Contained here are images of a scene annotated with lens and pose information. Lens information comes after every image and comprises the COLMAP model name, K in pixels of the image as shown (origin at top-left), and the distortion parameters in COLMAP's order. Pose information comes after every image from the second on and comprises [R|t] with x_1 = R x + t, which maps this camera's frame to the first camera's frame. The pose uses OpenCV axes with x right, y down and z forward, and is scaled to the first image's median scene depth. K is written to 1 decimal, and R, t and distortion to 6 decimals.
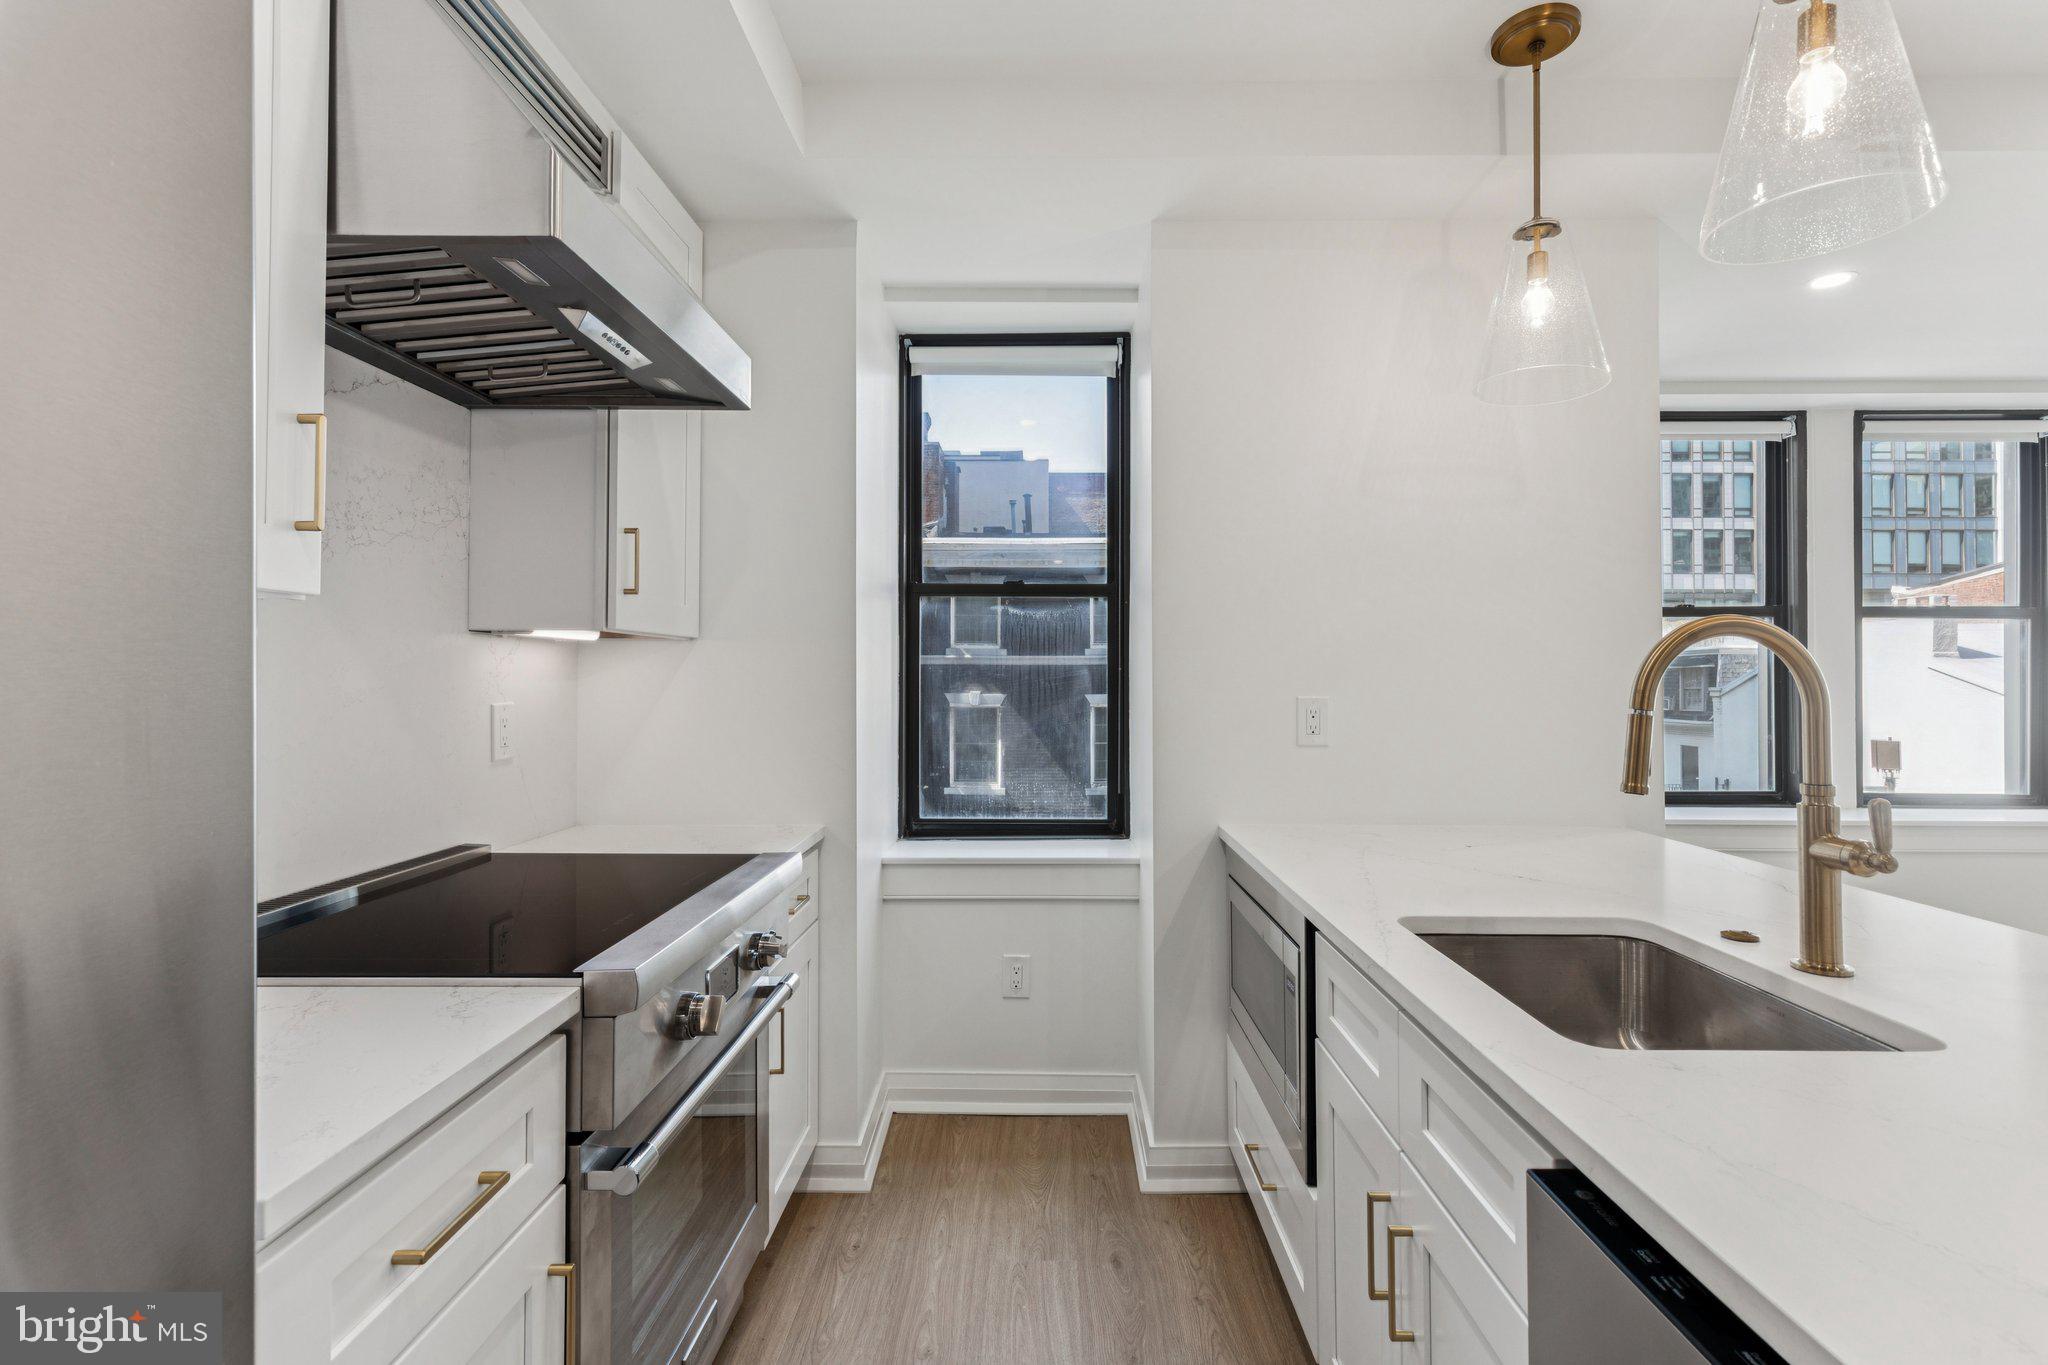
lens RADIAL K [[928.6, 0, 1031.6], [0, 928.6, 657.1], [0, 0, 1]] dist [0.013664, -0.004324]
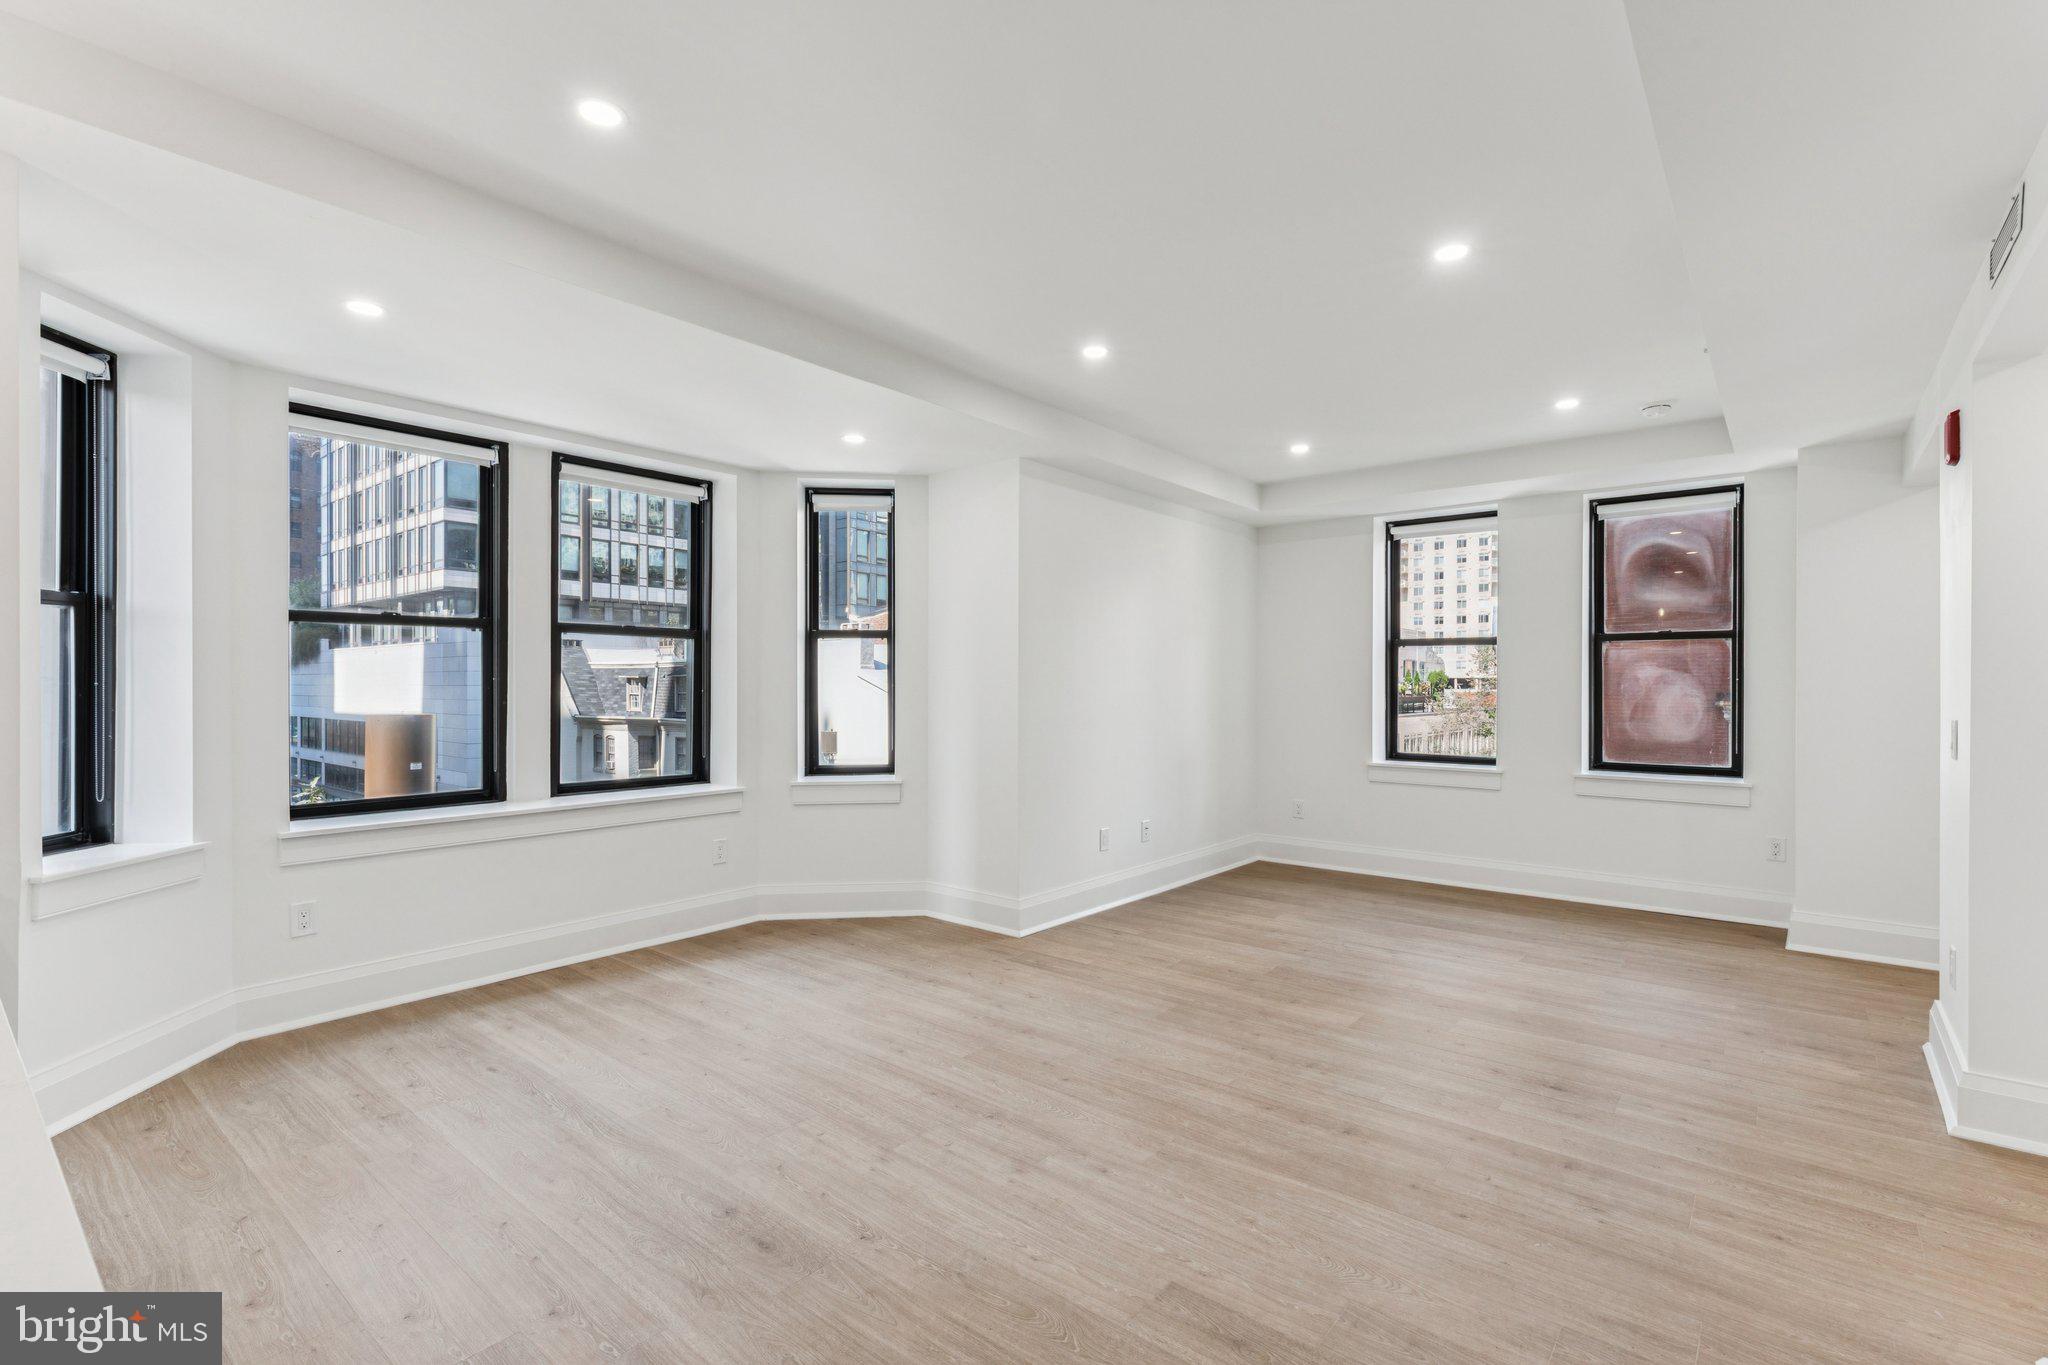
lens RADIAL K [[928.6, 0, 1033.9], [0, 928.6, 679.5], [0, 0, 1]] dist [0.013664, -0.004324]
pose [[0.622798, 0.002115, 0.782380, 0.476400], [-0.015741, 0.999828, 0.009827, -0.006375], [-0.782225, -0.018436, 0.622724, -0.242133]]
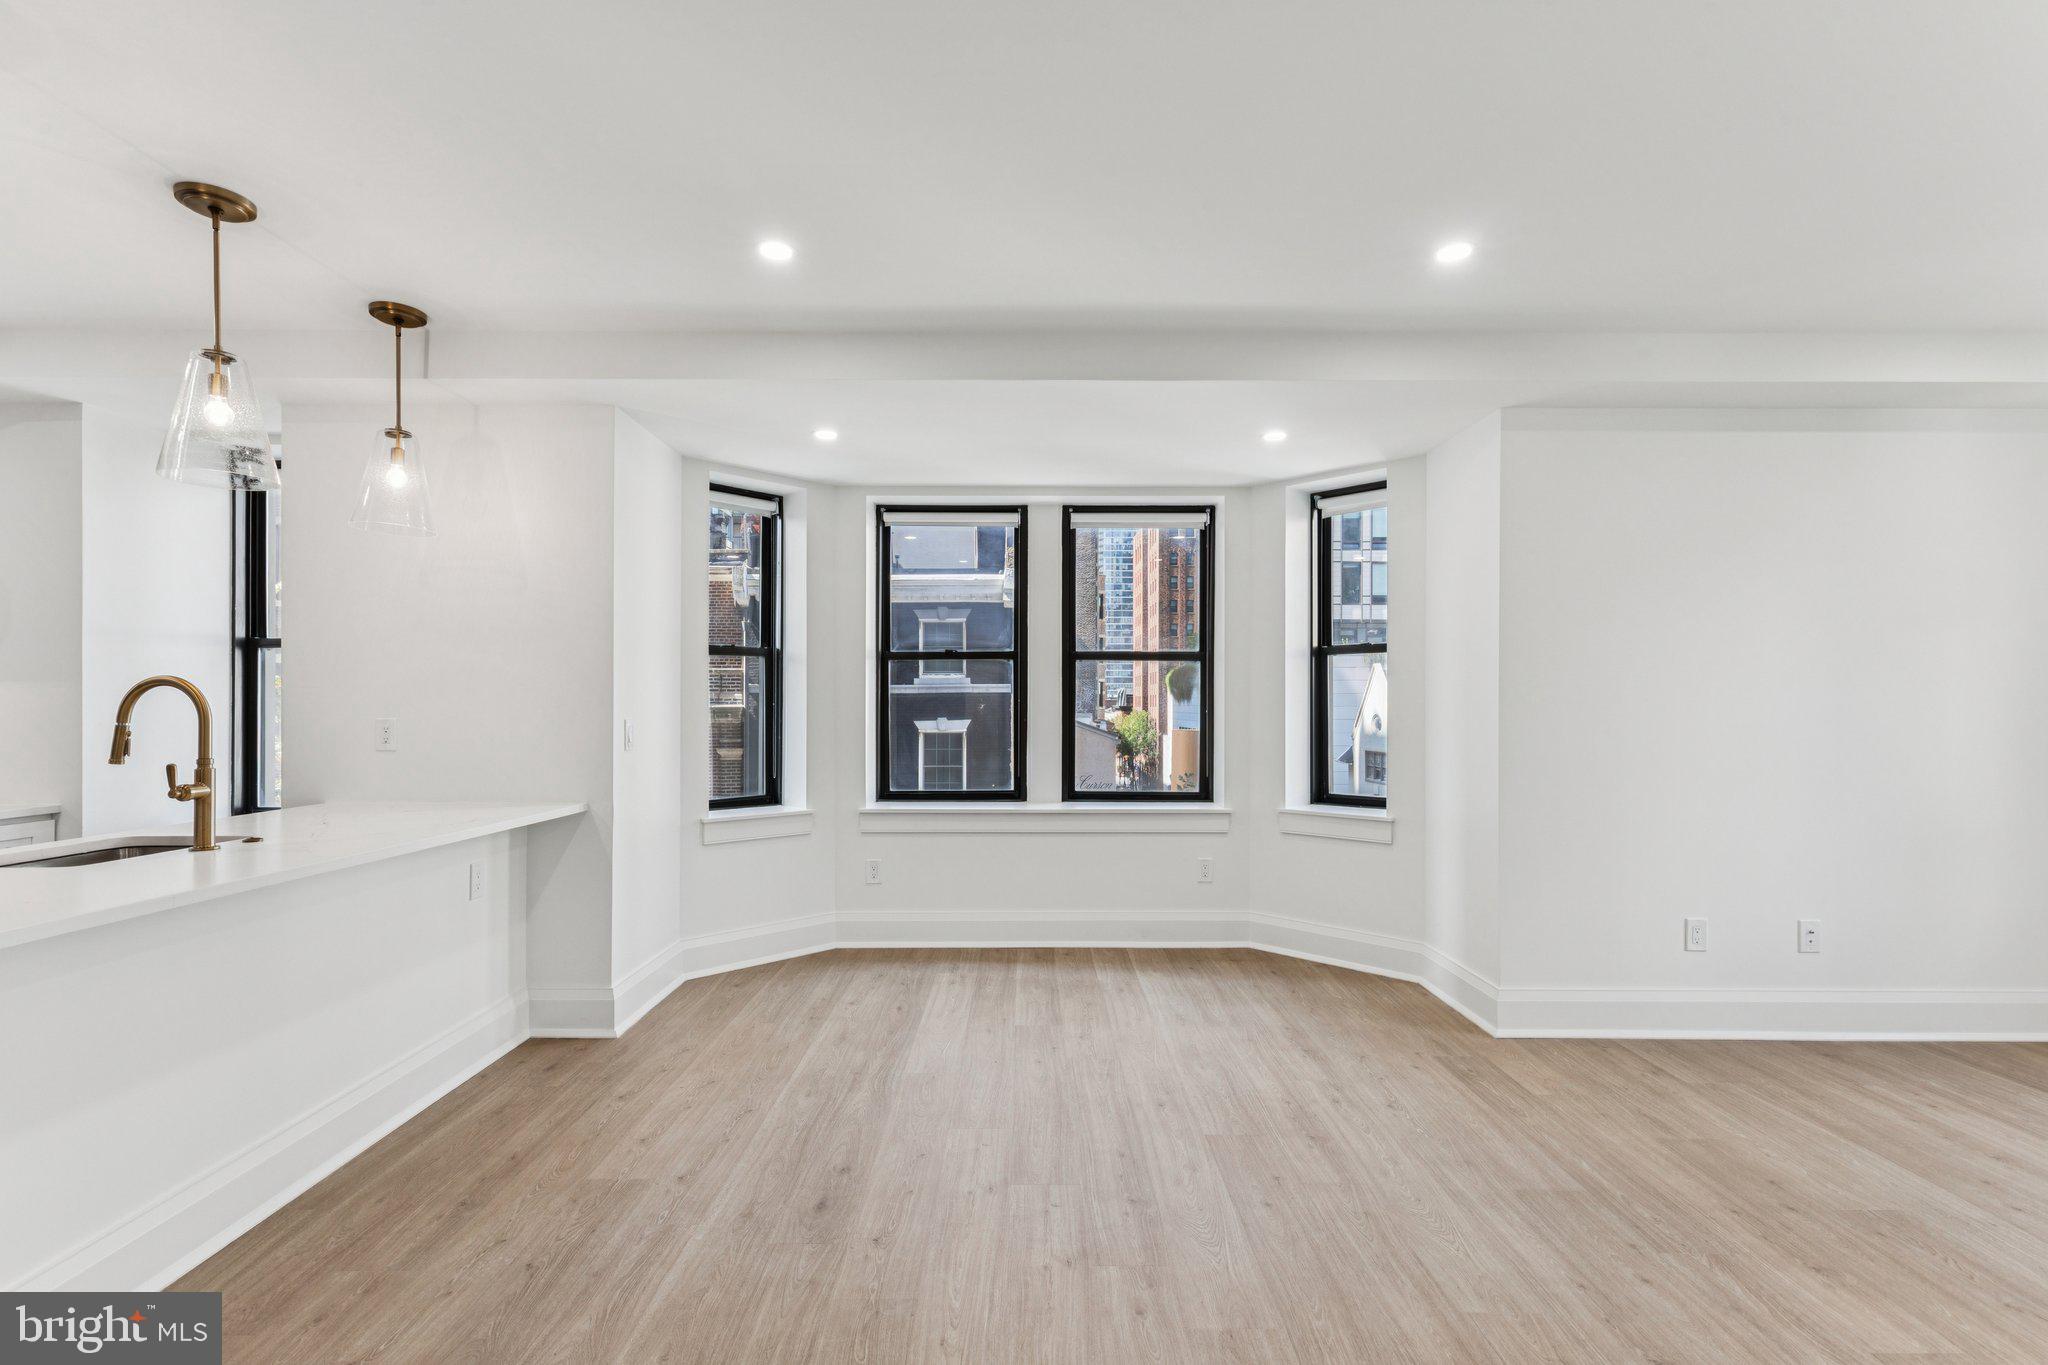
lens RADIAL K [[928.6, 0, 1031.8], [0, 928.6, 692.6], [0, 0, 1]] dist [0.013664, -0.004324]
pose [[0.999859, -0.000929, 0.016791, 1.097516], [0.000783, 0.999962, 0.008680, -0.009720], [-0.016799, -0.008665, 0.999821, -0.449799]]
